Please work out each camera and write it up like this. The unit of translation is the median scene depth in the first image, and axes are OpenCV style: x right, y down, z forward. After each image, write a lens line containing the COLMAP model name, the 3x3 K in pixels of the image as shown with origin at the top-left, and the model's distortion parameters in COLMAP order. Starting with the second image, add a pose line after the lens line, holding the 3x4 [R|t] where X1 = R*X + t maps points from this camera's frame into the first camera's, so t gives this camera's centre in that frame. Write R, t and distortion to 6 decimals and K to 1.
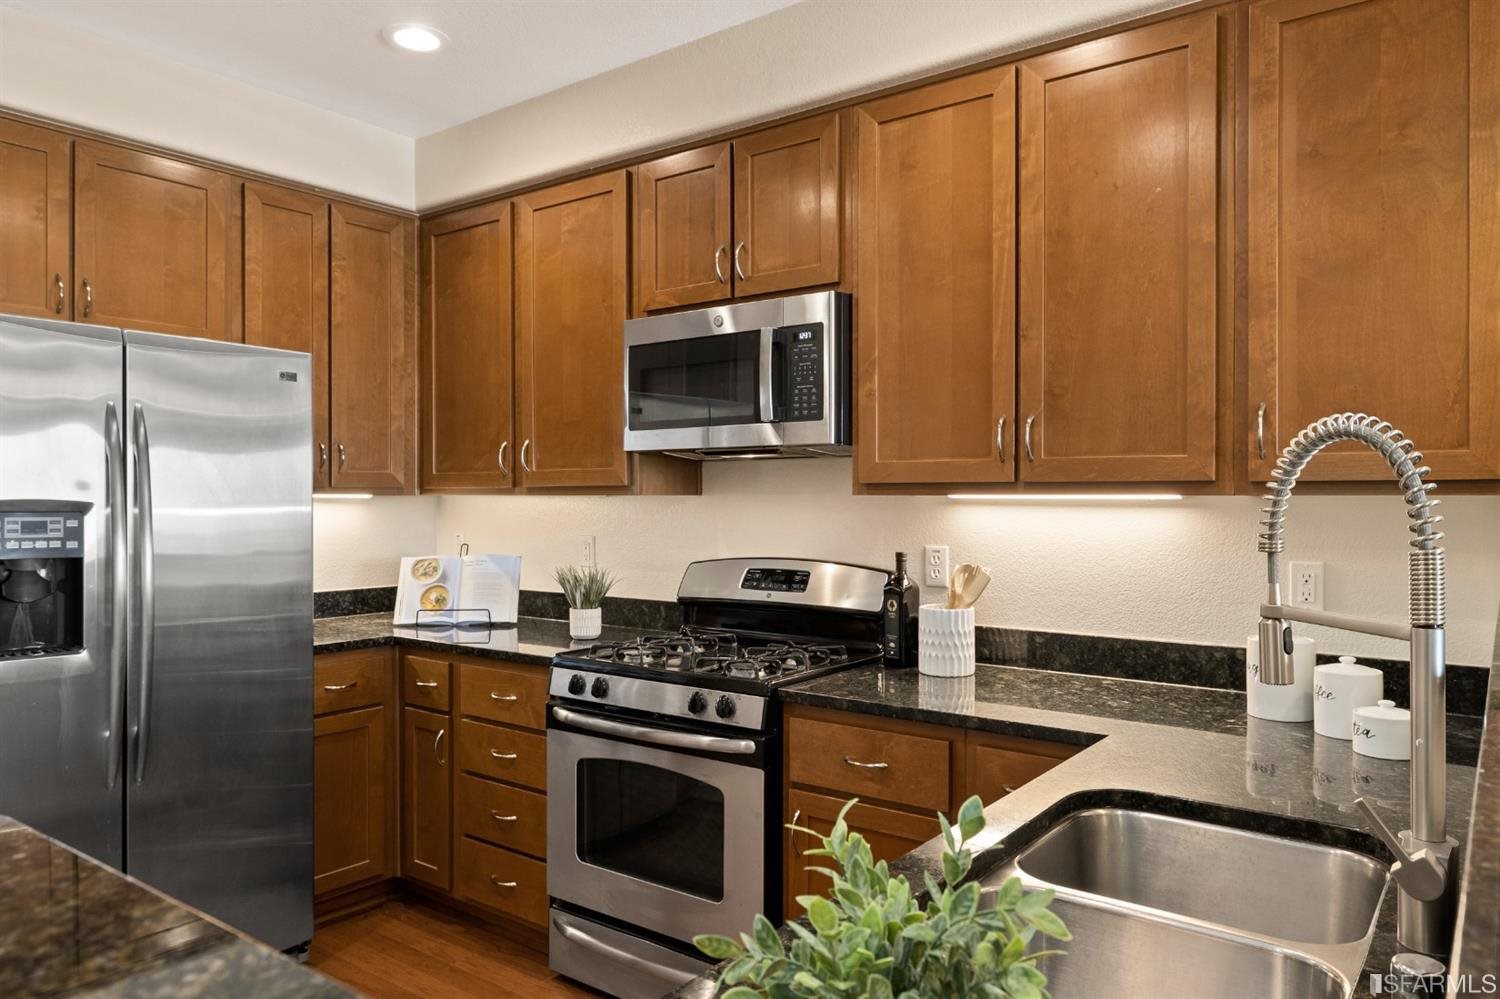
lens RADIAL K [[1034.3, 0, 749.3], [0, 1034.3, 504.1], [0, 0, 1]] dist [0.004797, 0.001580]
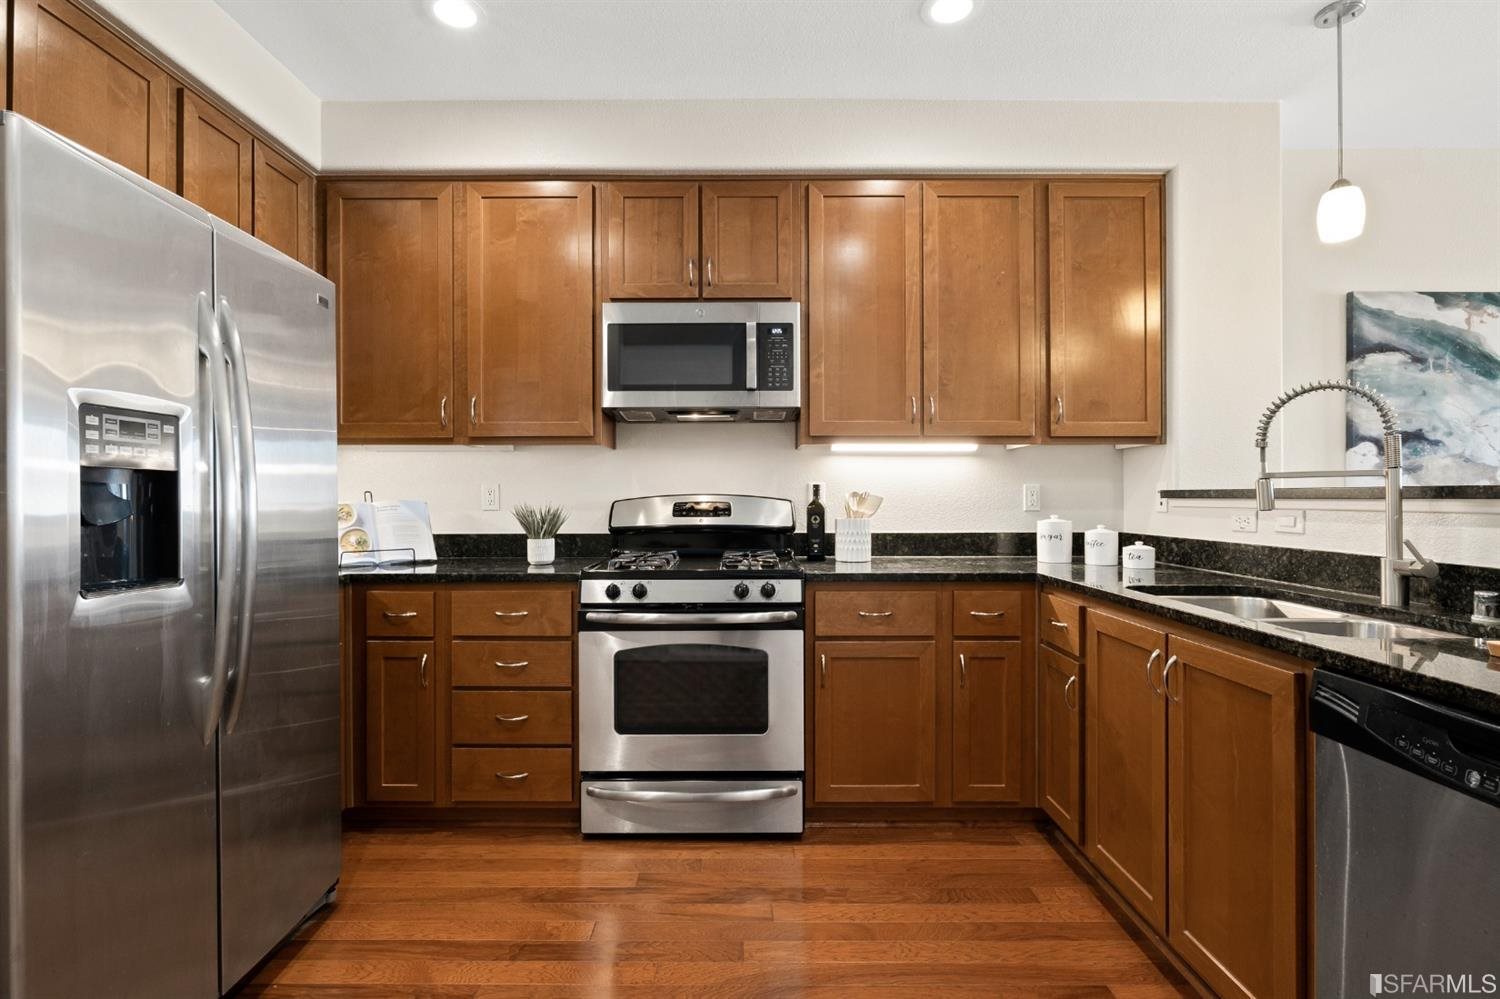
lens RADIAL K [[710.5, 0, 748.2], [0, 710.5, 496.7], [0, 0, 1]] dist [-0.002401, -0.000180]
pose [[0.794912, -0.001390, 0.606724, -0.550478], [0.006668, 0.999957, -0.006446, 0.069330], [-0.606688, 0.009170, 0.794887, 0.235199]]
